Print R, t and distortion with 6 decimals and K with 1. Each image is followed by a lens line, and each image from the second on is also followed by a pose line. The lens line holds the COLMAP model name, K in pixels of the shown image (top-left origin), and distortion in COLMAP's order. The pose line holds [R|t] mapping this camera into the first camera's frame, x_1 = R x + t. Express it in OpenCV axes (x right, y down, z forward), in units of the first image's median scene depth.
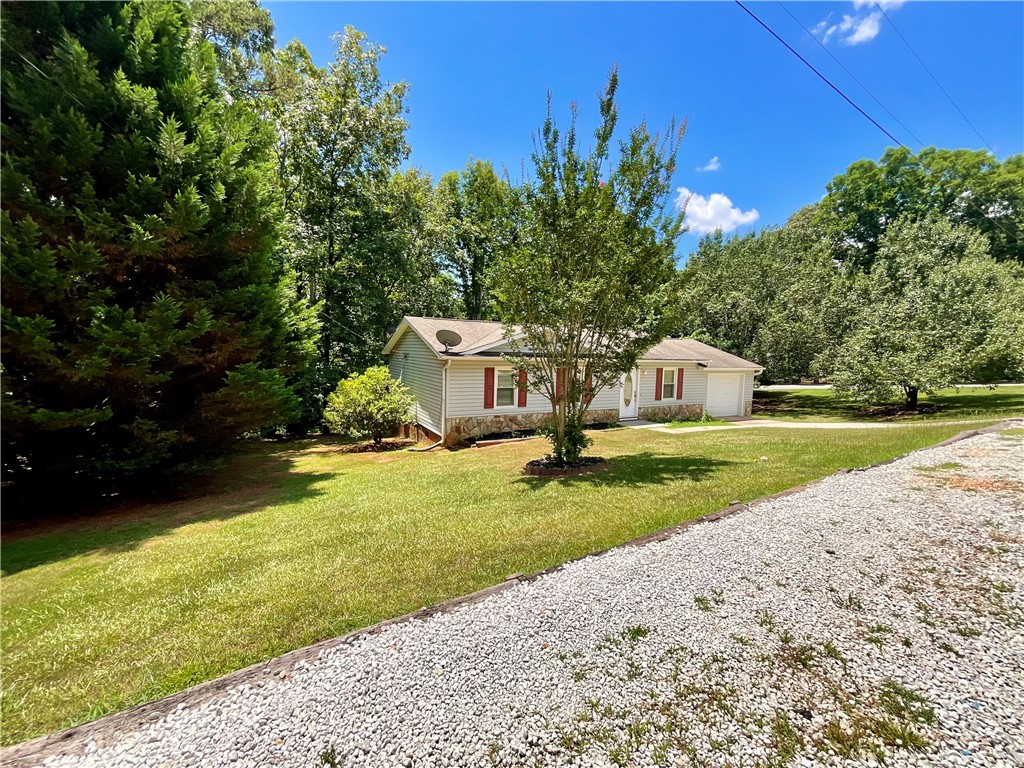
lens RADIAL K [[416.8, 0, 521.6], [0, 416.8, 390.2], [0, 0, 1]] dist [-0.003346, -0.001633]
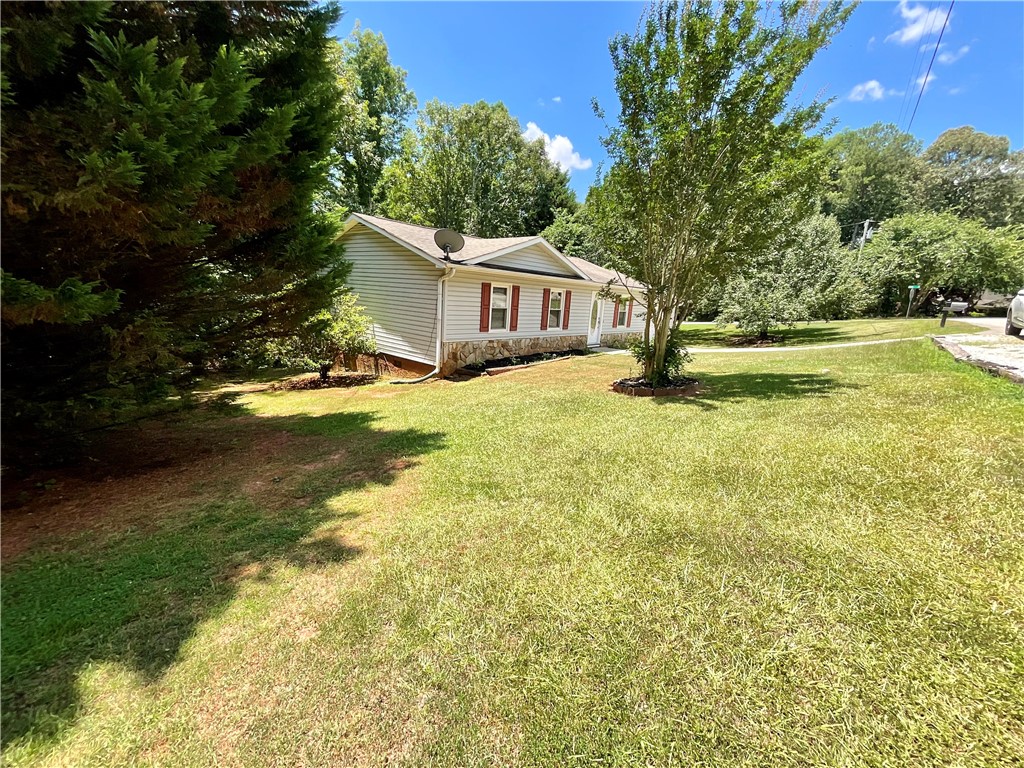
lens RADIAL K [[416.8, 0, 513.9], [0, 416.8, 385.3], [0, 0, 1]] dist [-0.003346, -0.001633]
pose [[0.942232, -0.037595, 0.332846, -0.315547], [-0.008108, 0.990831, 0.134866, 0.037151], [-0.334864, -0.129774, 0.933287, 0.165127]]
